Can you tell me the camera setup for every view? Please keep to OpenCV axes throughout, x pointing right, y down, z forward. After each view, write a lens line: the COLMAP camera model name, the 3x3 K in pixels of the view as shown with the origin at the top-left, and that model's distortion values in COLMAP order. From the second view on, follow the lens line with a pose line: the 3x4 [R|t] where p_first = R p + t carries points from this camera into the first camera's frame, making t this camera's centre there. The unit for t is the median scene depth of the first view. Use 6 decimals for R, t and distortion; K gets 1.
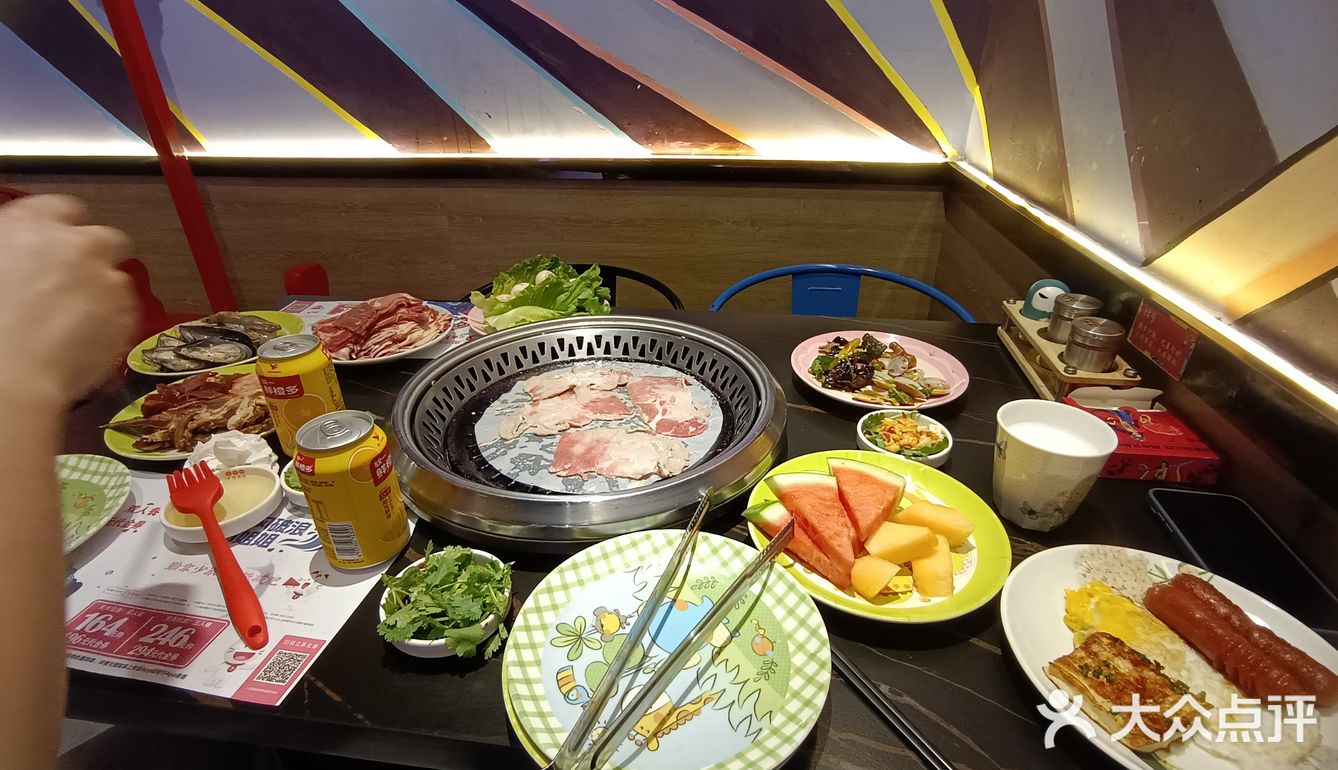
lens RADIAL K [[681.6, 0, 669.0], [0, 681.6, 385.0], [0, 0, 1]] dist [-0.003622, -0.000513]
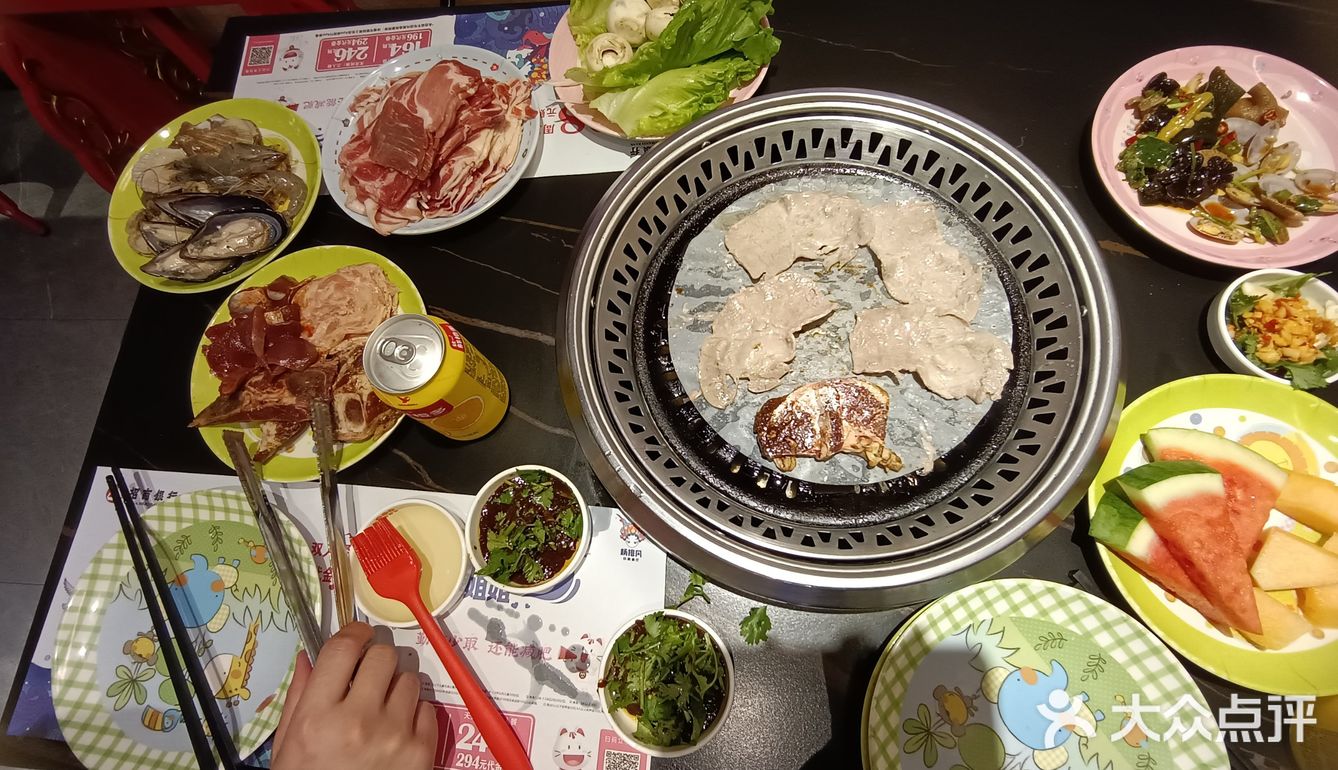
lens RADIAL K [[681.6, 0, 669.0], [0, 681.6, 385.0], [0, 0, 1]] dist [-0.003622, -0.000513]
pose [[0.991234, -0.121940, -0.050847, -0.227192], [0.122202, 0.699947, 0.703663, -0.400496], [-0.050214, -0.703708, 0.708712, 0.412940]]
